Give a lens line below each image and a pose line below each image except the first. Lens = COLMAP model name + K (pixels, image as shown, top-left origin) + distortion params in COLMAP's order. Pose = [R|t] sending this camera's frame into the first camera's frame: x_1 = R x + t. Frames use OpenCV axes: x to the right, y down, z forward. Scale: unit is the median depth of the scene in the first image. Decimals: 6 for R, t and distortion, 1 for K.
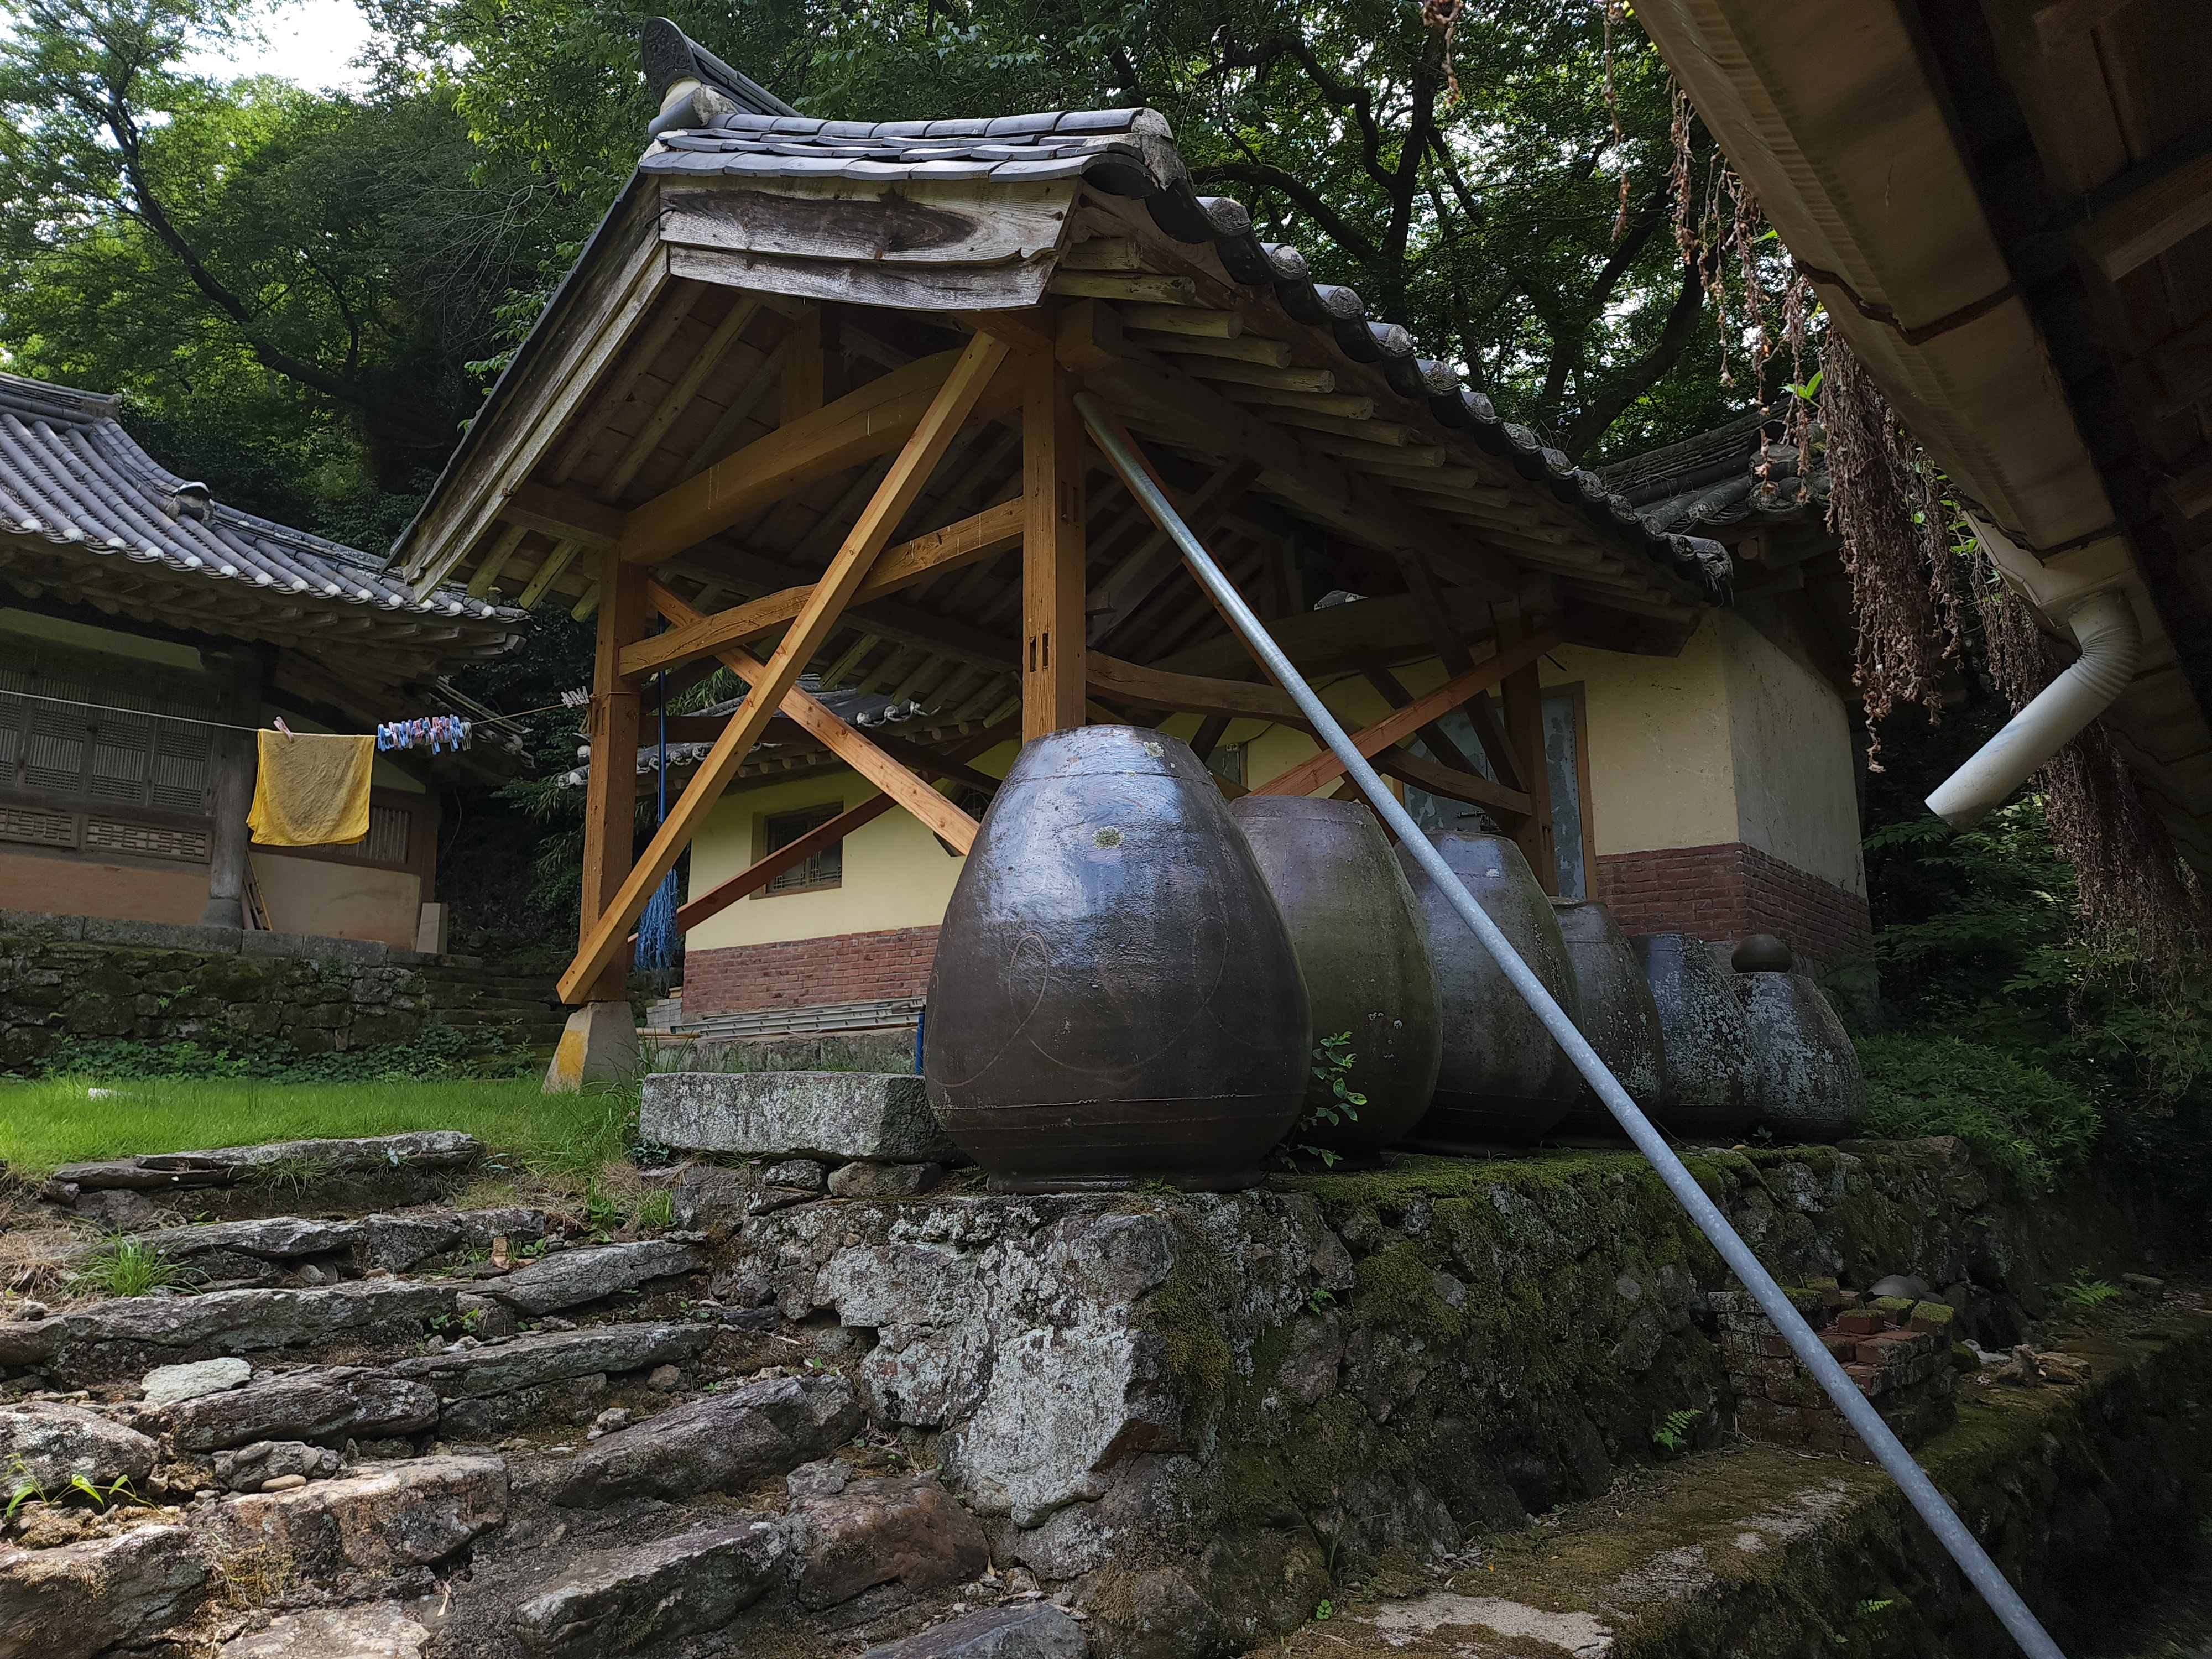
lens RADIAL K [[1459.1, 0, 1106.0], [0, 1459.1, 829.5], [0, 0, 1]] dist [0.081165, -0.083966]
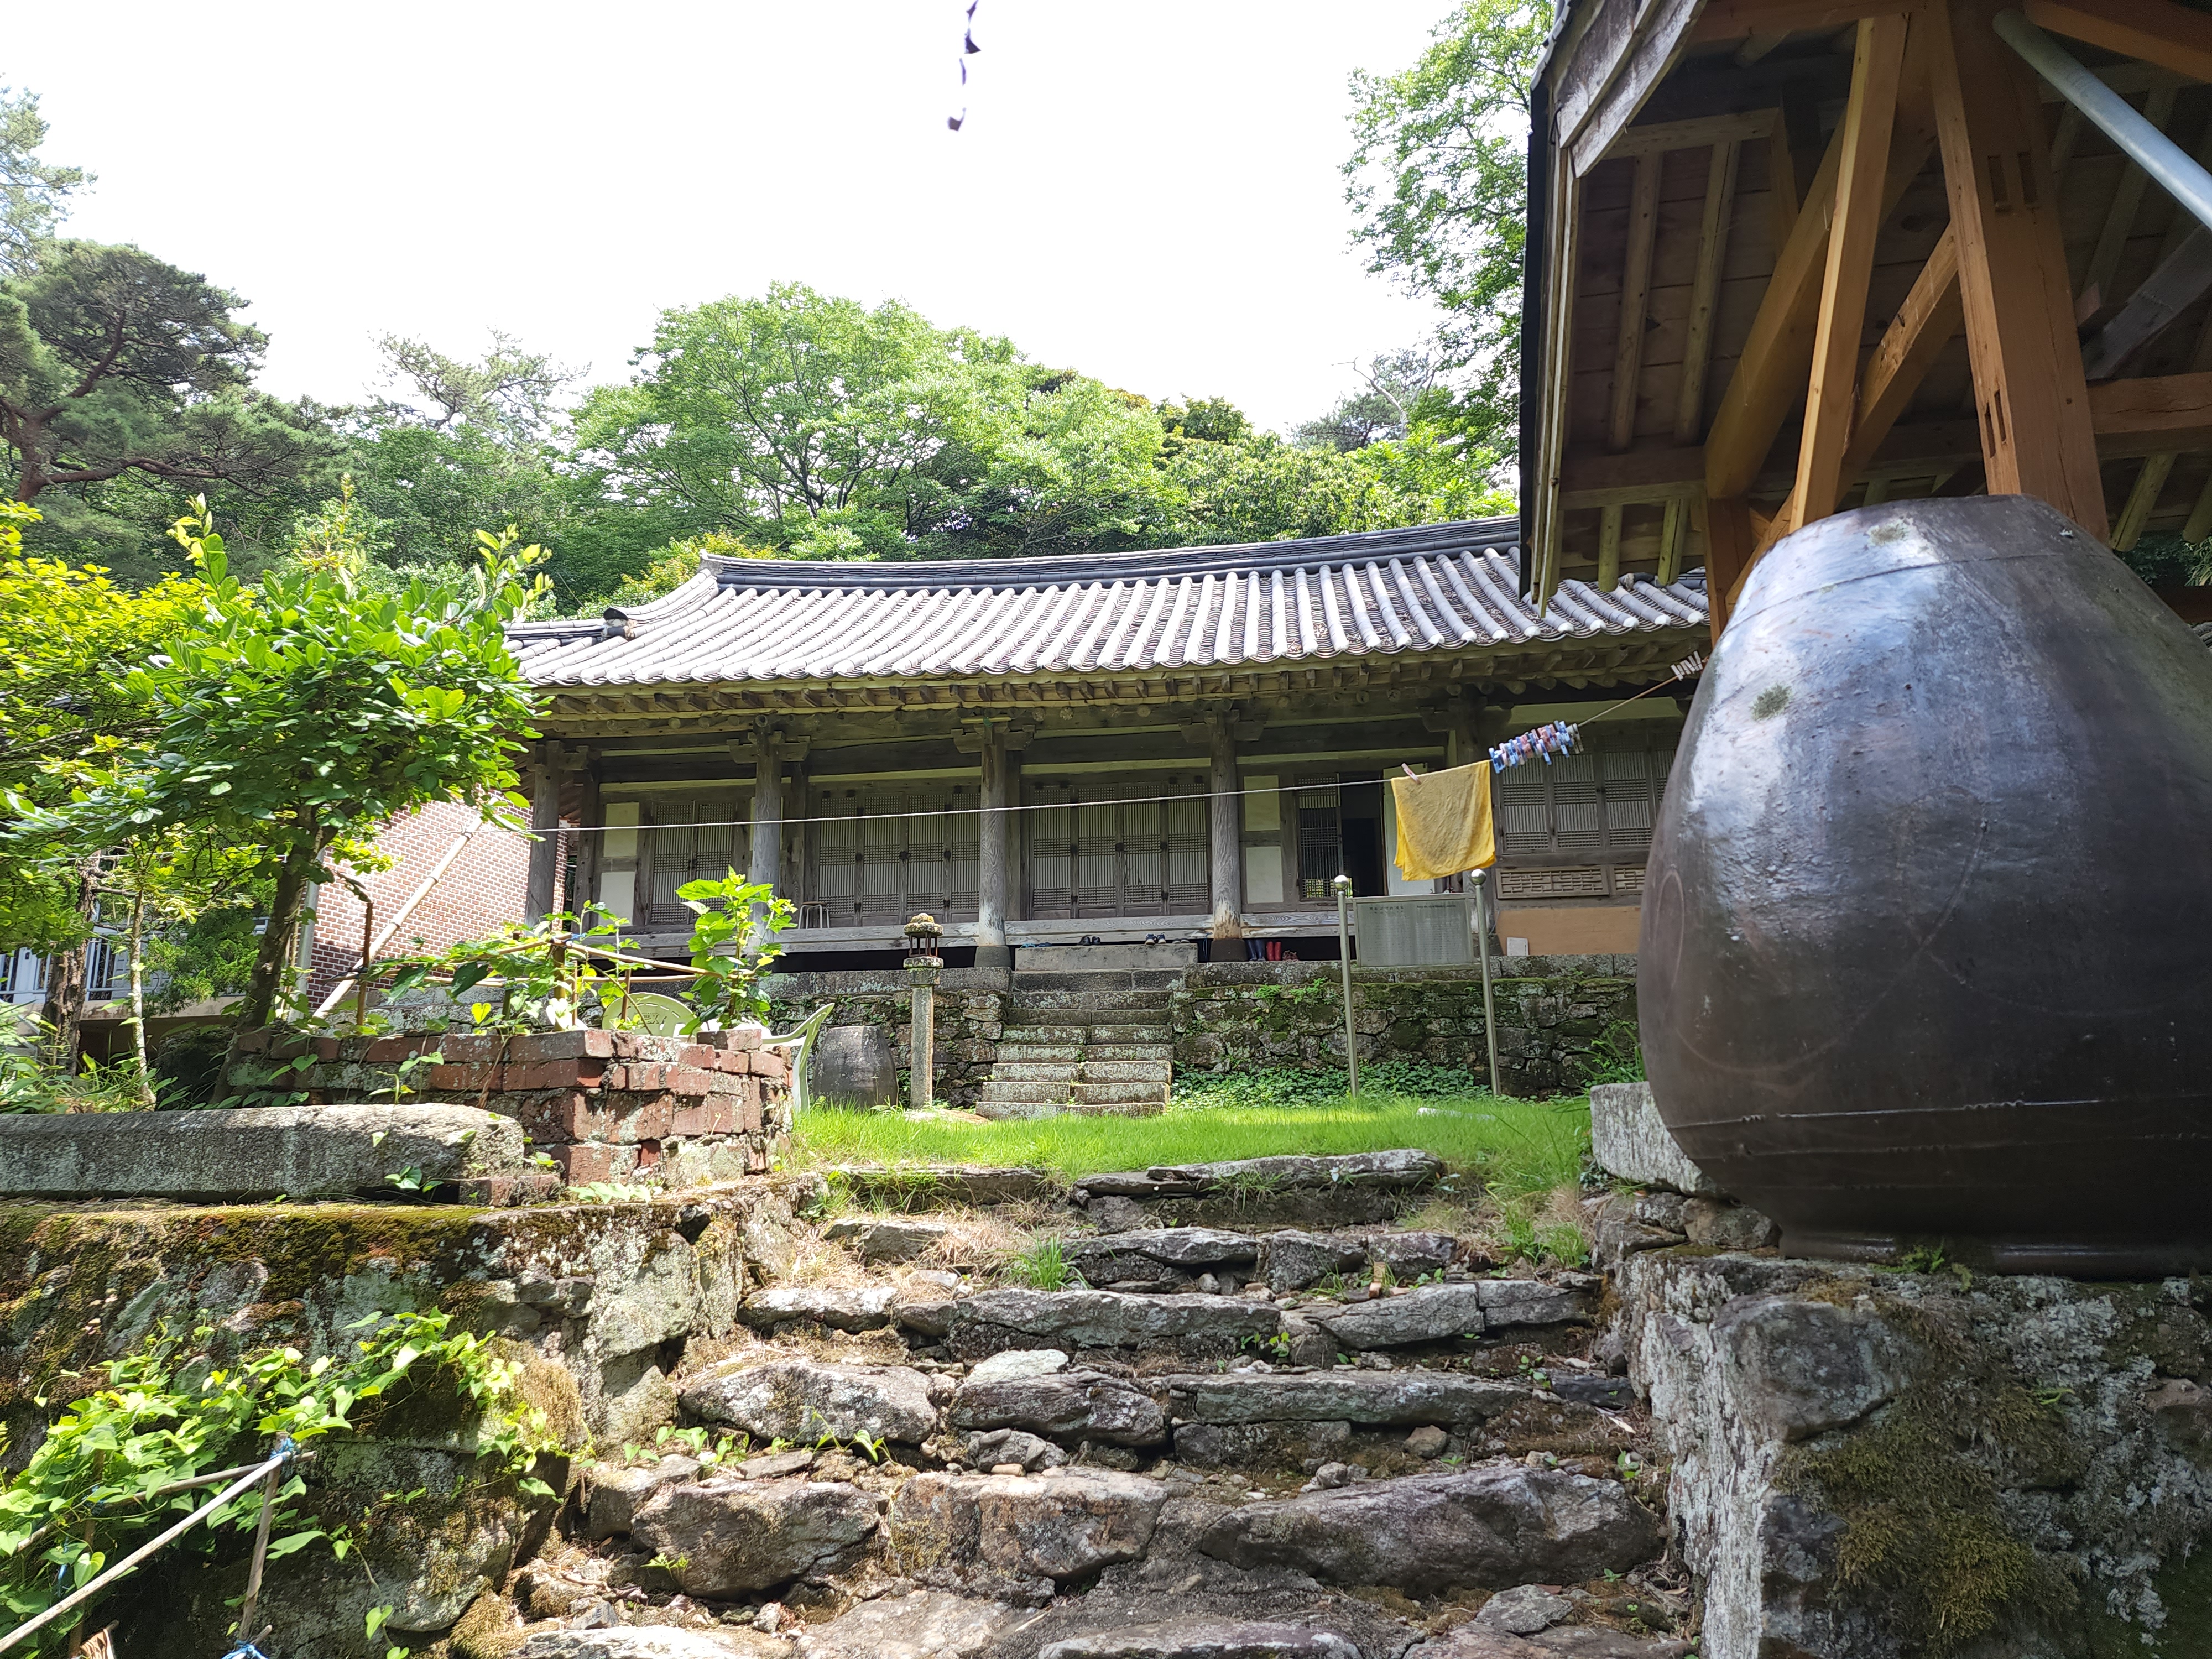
lens RADIAL K [[1471.6, 0, 1106.0], [0, 1471.6, 829.5], [0, 0, 1]] dist [0.029574, -0.035717]
pose [[0.517054, -0.175196, -0.837831, 0.413328], [0.167596, 0.980604, -0.101621, 0.082571], [0.839385, -0.087873, 0.536388, 0.438232]]
